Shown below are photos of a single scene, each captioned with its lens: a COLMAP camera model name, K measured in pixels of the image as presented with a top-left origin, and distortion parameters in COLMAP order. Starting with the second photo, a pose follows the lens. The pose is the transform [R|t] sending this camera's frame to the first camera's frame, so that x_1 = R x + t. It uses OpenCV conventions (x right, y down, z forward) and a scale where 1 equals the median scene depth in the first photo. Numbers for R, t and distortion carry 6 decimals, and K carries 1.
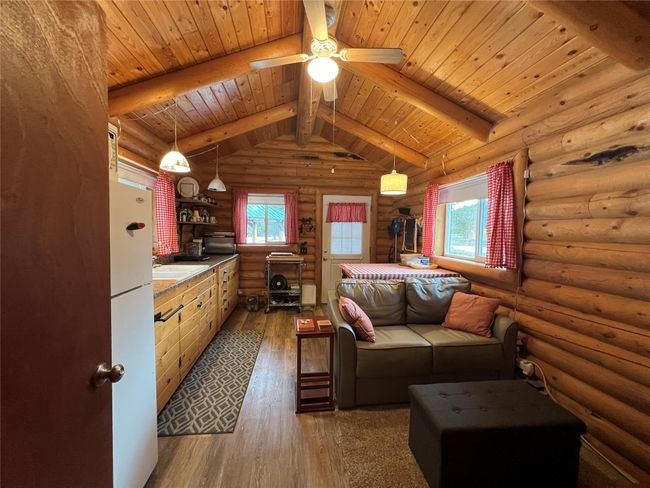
lens RADIAL K [[261.2, 0, 325.0], [0, 261.2, 244.0], [0, 0, 1]] dist [0.001334, 0.000216]
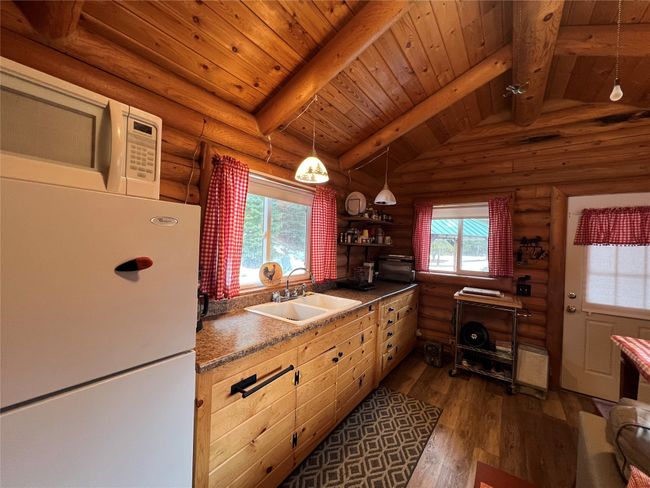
lens RADIAL K [[261.2, 0, 325.0], [0, 261.2, 244.0], [0, 0, 1]] dist [0.001334, 0.000216]
pose [[0.727918, 0.013381, -0.685534, -0.001203], [-0.056849, 0.997545, -0.040893, -0.033209], [0.683303, 0.068739, 0.726892, 0.246273]]
